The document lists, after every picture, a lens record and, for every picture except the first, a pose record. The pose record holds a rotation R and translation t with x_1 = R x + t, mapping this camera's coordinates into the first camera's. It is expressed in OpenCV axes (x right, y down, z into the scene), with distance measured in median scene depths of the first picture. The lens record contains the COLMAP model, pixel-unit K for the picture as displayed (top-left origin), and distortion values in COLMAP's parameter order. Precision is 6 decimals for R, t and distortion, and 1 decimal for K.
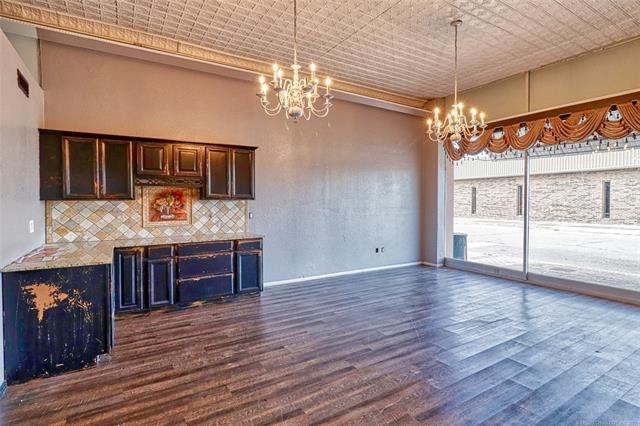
lens RADIAL K [[229.5, 0, 319.1], [0, 229.5, 204.0], [0, 0, 1]] dist [0.000064, -0.000081]
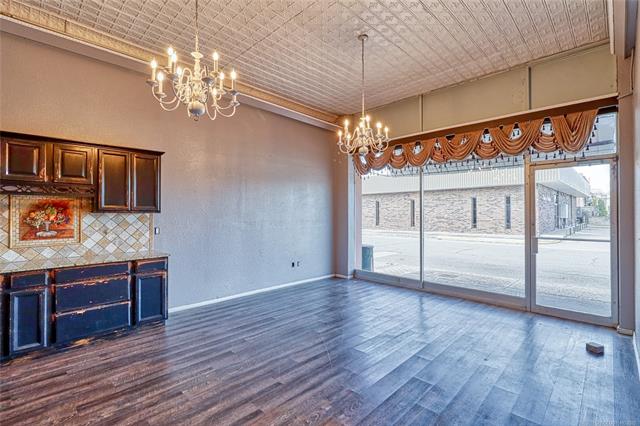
lens RADIAL K [[295.7, 0, 320.4], [0, 295.7, 214.6], [0, 0, 1]] dist [-0.006319, 0.001864]
pose [[0.926236, -0.001542, 0.376940, -0.101819], [0.006241, 0.999917, -0.011247, 0.004006], [-0.376892, 0.012770, 0.926169, -0.187271]]
